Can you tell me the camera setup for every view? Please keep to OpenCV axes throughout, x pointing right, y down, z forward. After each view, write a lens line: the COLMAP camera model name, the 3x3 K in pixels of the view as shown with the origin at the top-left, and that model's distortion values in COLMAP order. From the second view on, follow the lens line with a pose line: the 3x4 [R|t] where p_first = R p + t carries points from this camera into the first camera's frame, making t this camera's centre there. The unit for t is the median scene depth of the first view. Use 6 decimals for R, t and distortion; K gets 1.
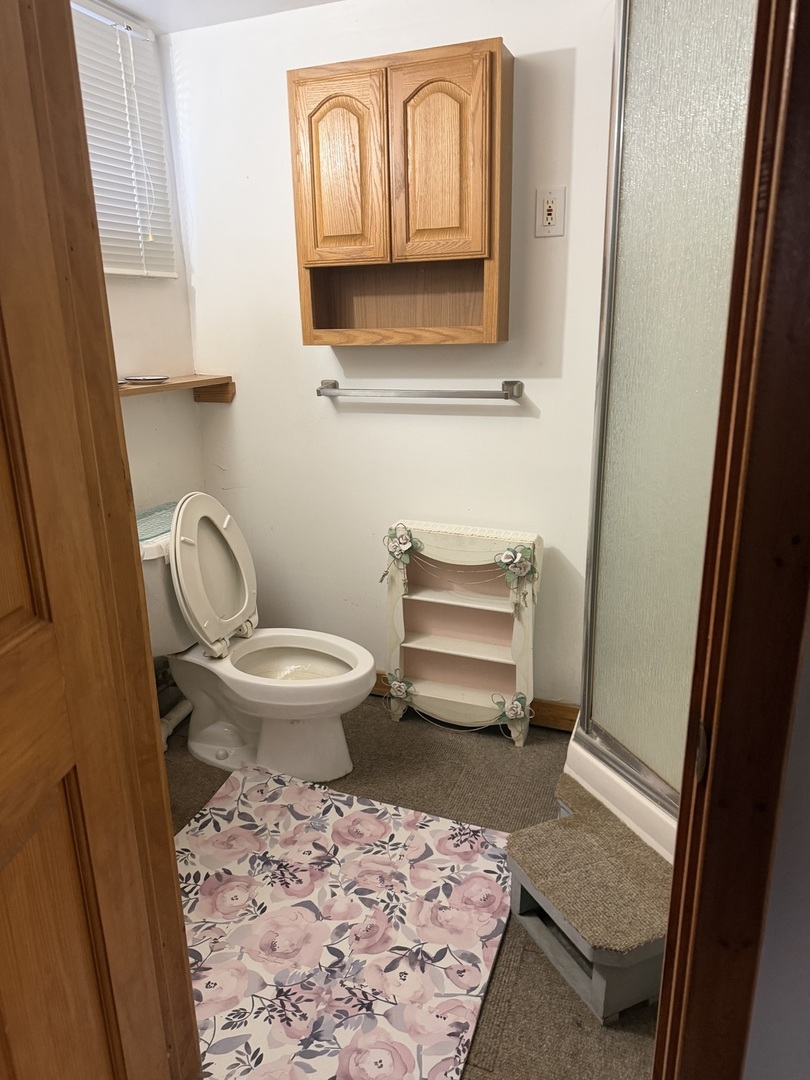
lens RADIAL K [[746.9, 0, 405.0], [0, 746.9, 540.0], [0, 0, 1]] dist [0.104421, -0.099821]
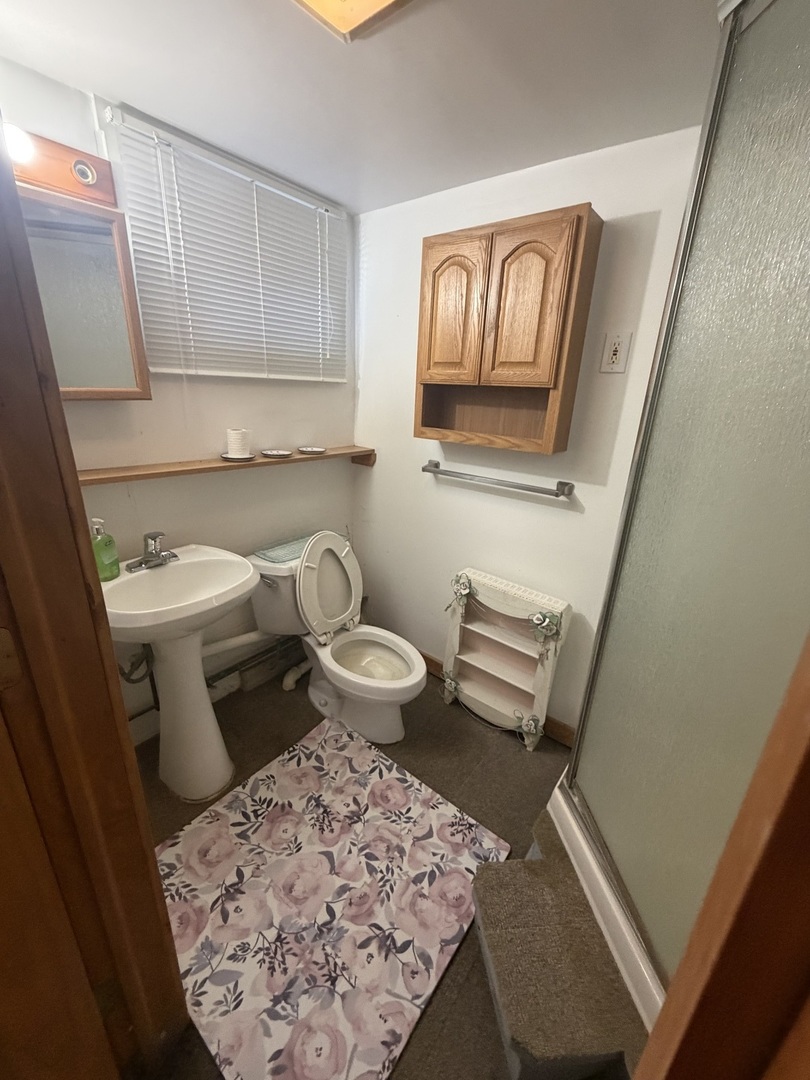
lens RADIAL K [[435.8, 0, 405.0], [0, 435.8, 540.0], [0, 0, 1]] dist [0.013792, -0.000379]
pose [[0.951775, 0.160649, -0.261374, 0.102341], [-0.150208, 0.986857, 0.059581, -0.131045], [0.267511, -0.017447, 0.963397, 0.241711]]
